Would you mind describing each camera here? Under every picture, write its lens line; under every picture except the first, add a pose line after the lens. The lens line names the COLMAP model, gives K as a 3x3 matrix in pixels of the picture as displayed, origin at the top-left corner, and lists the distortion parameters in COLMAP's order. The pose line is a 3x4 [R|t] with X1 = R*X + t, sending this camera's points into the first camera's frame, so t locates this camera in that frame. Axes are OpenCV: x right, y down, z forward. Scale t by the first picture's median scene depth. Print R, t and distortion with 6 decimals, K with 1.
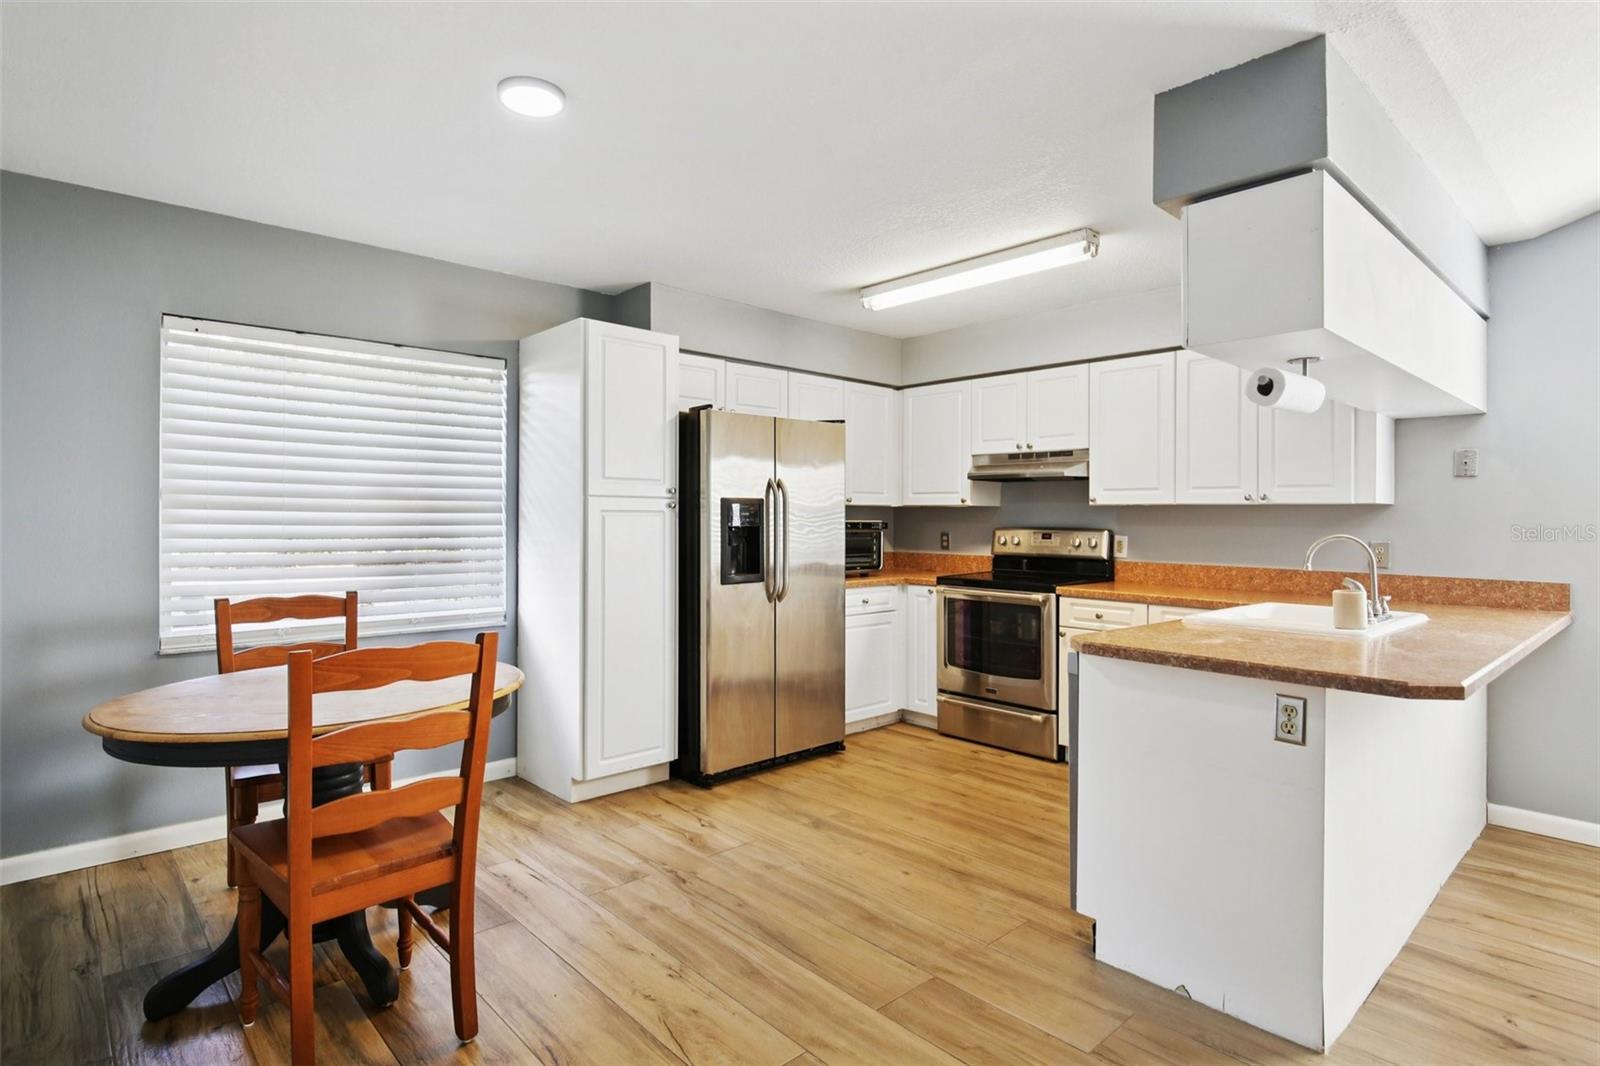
lens RADIAL K [[830.9, 0, 790.9], [0, 830.9, 520.3], [0, 0, 1]] dist [0.003776, -0.001817]
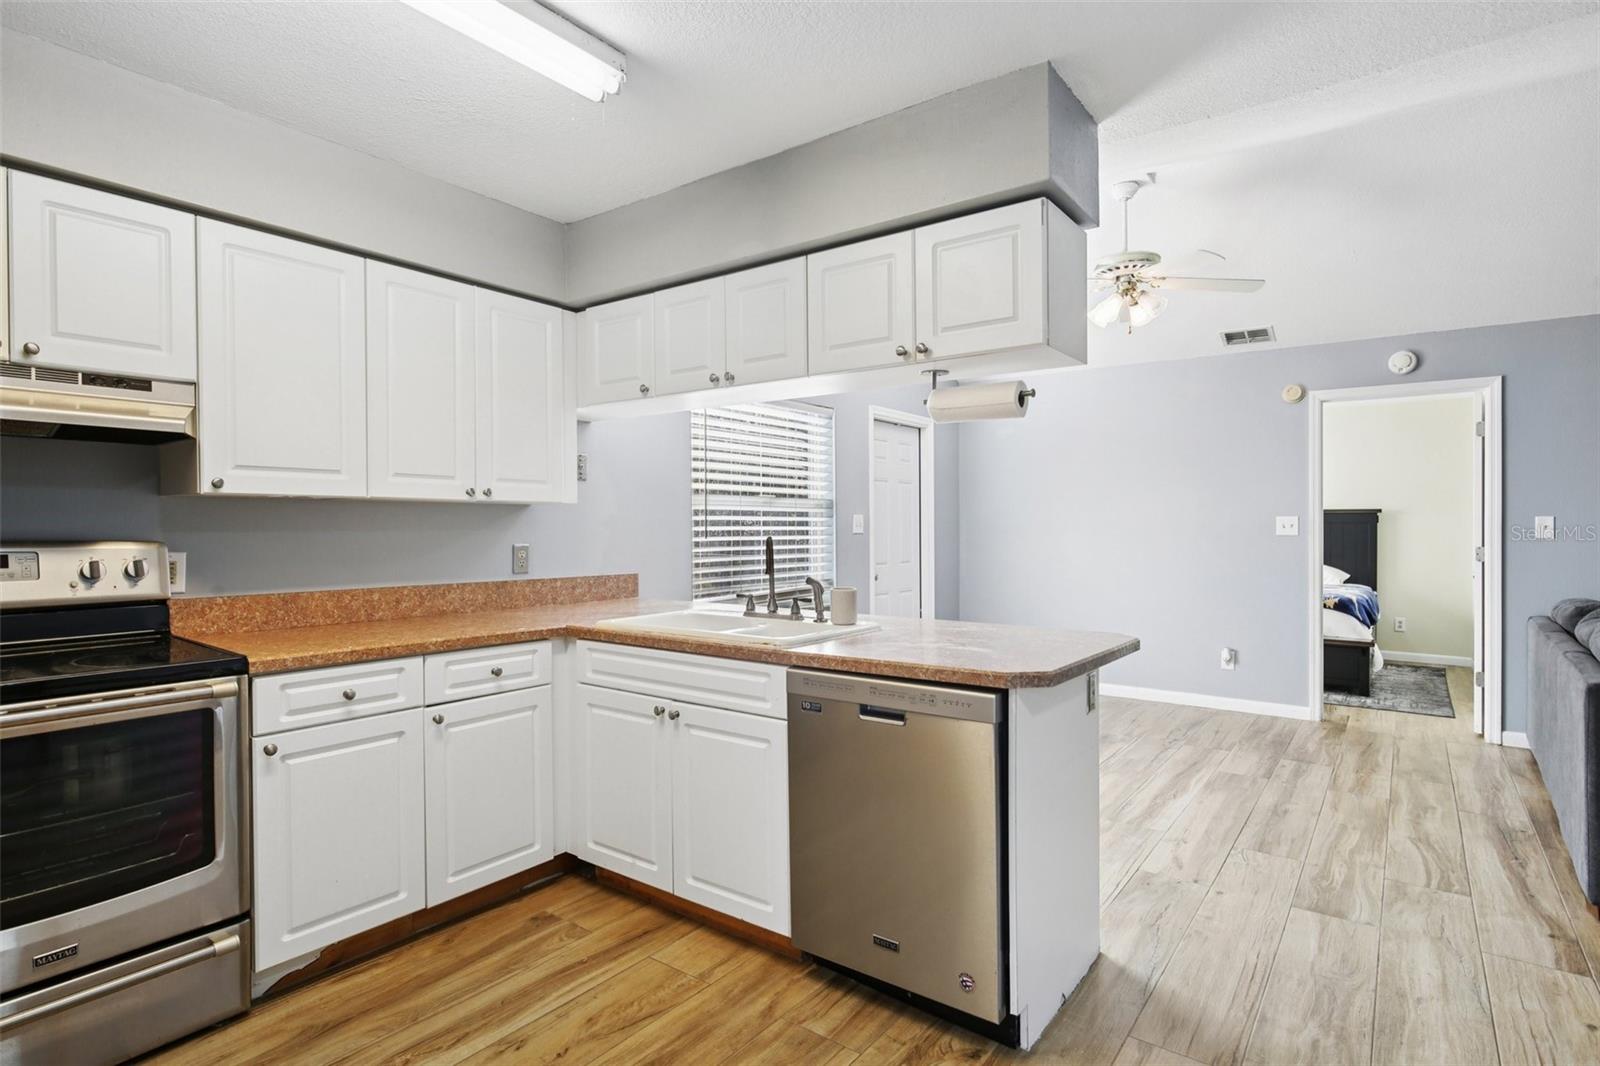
lens RADIAL K [[830.9, 0, 782.1], [0, 830.9, 528.9], [0, 0, 1]] dist [0.003776, -0.001817]
pose [[-0.189683, -0.011996, 0.981772, -0.219646], [0.002934, 0.999914, 0.012785, -0.002502], [-0.981841, 0.005306, -0.189632, 0.773522]]
